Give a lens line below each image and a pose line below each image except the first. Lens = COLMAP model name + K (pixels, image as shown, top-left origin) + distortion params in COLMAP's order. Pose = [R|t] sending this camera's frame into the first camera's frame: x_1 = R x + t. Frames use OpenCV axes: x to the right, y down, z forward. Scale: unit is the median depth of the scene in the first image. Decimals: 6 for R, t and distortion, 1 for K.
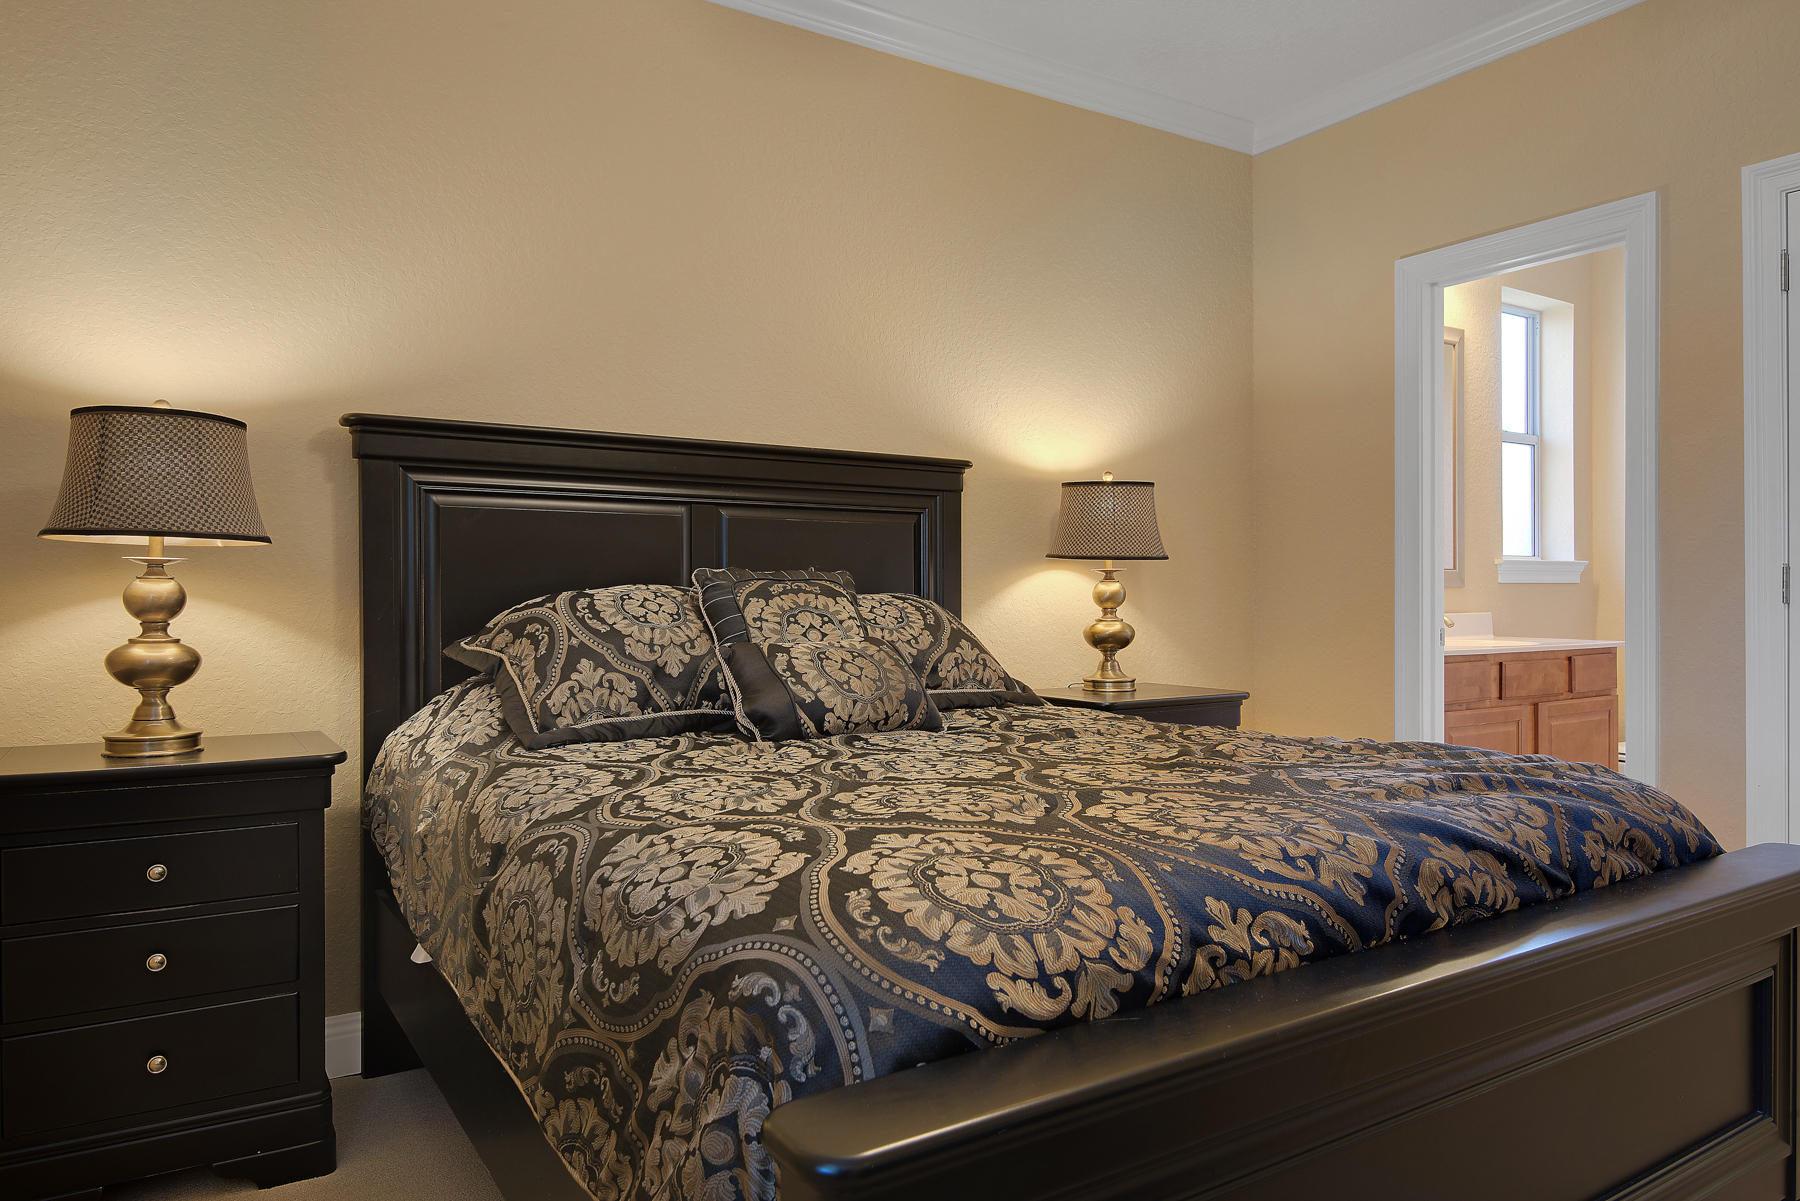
lens RADIAL K [[1346.8, 0, 900.0], [0, 1346.8, 600.5], [0, 0, 1]] dist [0.004158, 0.001203]
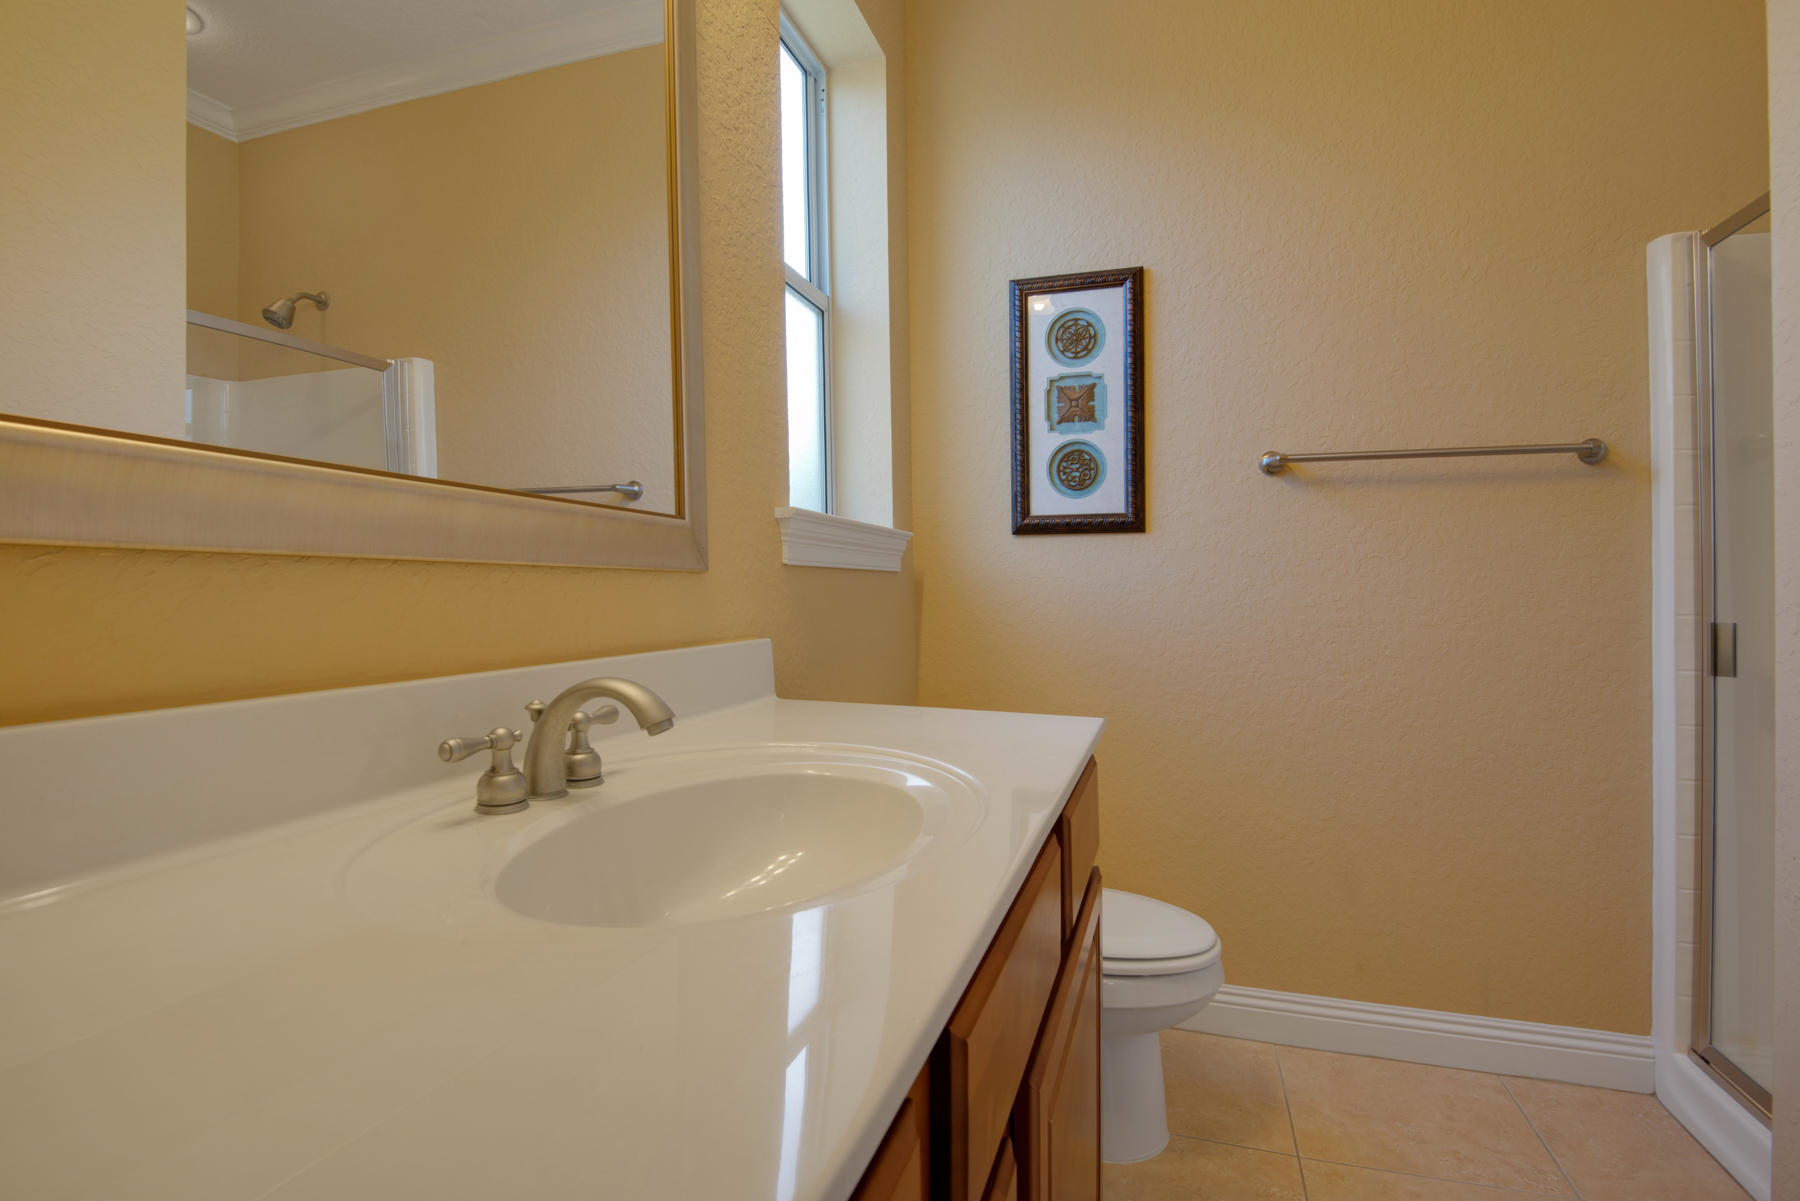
lens RADIAL K [[878.9, 0, 900.0], [0, 878.9, 600.5], [0, 0, 1]] dist [0.000556, 0.000031]
pose [[0.805251, -0.008211, 0.592878, 0.300724], [0.010226, 0.999948, -0.000040, -0.001358], [-0.592846, 0.006095, 0.805293, 0.731310]]
